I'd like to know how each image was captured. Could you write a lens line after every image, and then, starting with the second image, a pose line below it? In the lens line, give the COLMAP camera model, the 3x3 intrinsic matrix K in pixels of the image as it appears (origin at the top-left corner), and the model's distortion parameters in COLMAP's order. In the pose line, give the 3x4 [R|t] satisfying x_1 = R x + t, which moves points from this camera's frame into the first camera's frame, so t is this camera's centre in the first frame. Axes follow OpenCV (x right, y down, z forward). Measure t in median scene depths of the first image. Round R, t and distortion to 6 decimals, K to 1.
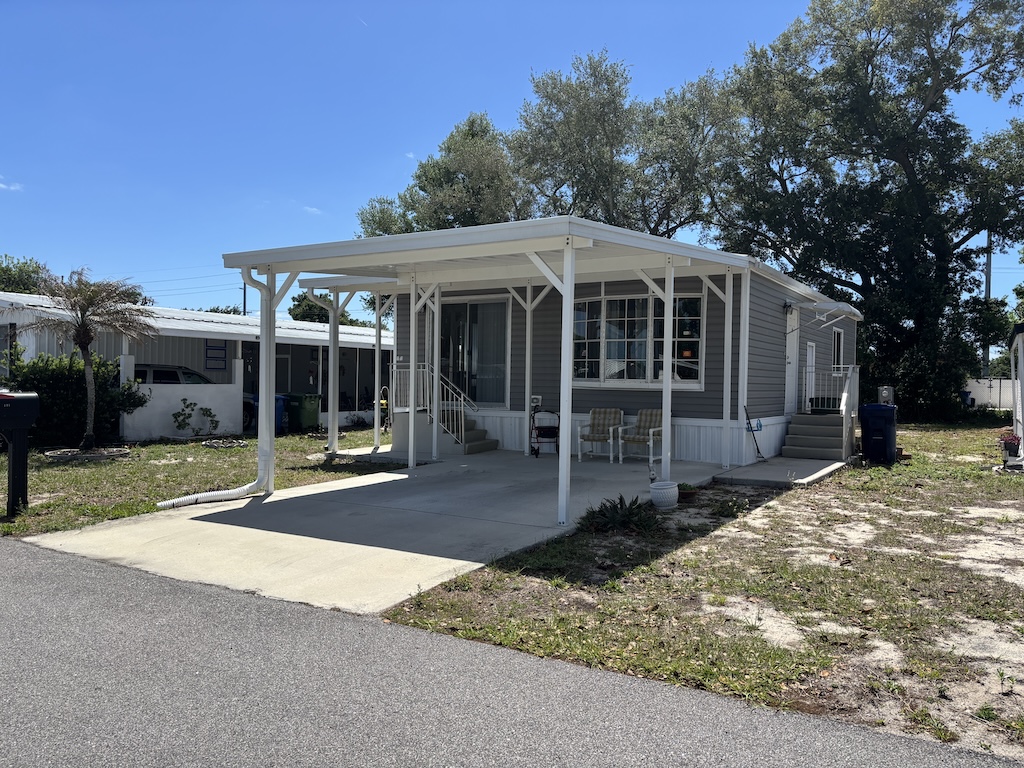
lens RADIAL K [[767.0, 0, 512.0], [0, 767.0, 384.0], [0, 0, 1]] dist [0.048873, -0.050247]
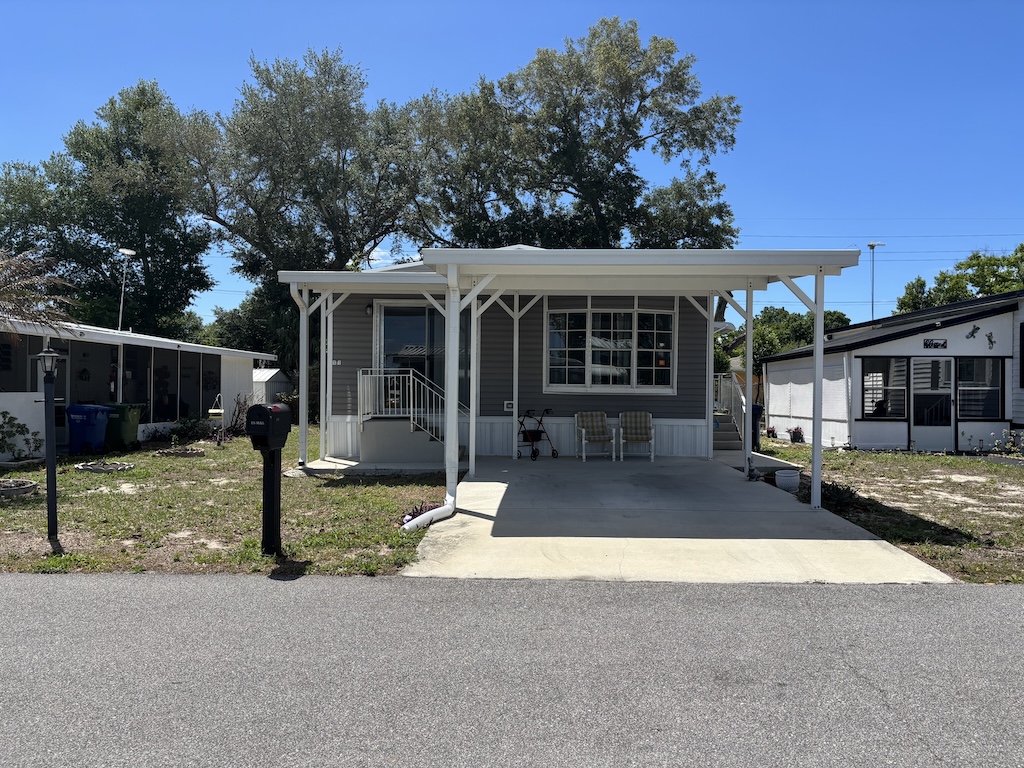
lens RADIAL K [[767.0, 0, 512.0], [0, 767.0, 384.0], [0, 0, 1]] dist [0.048873, -0.050247]
pose [[0.863758, -0.002274, 0.503902, -0.224991], [0.005342, 0.999975, -0.004644, -0.001375], [-0.503879, 0.006703, 0.863748, 0.049038]]
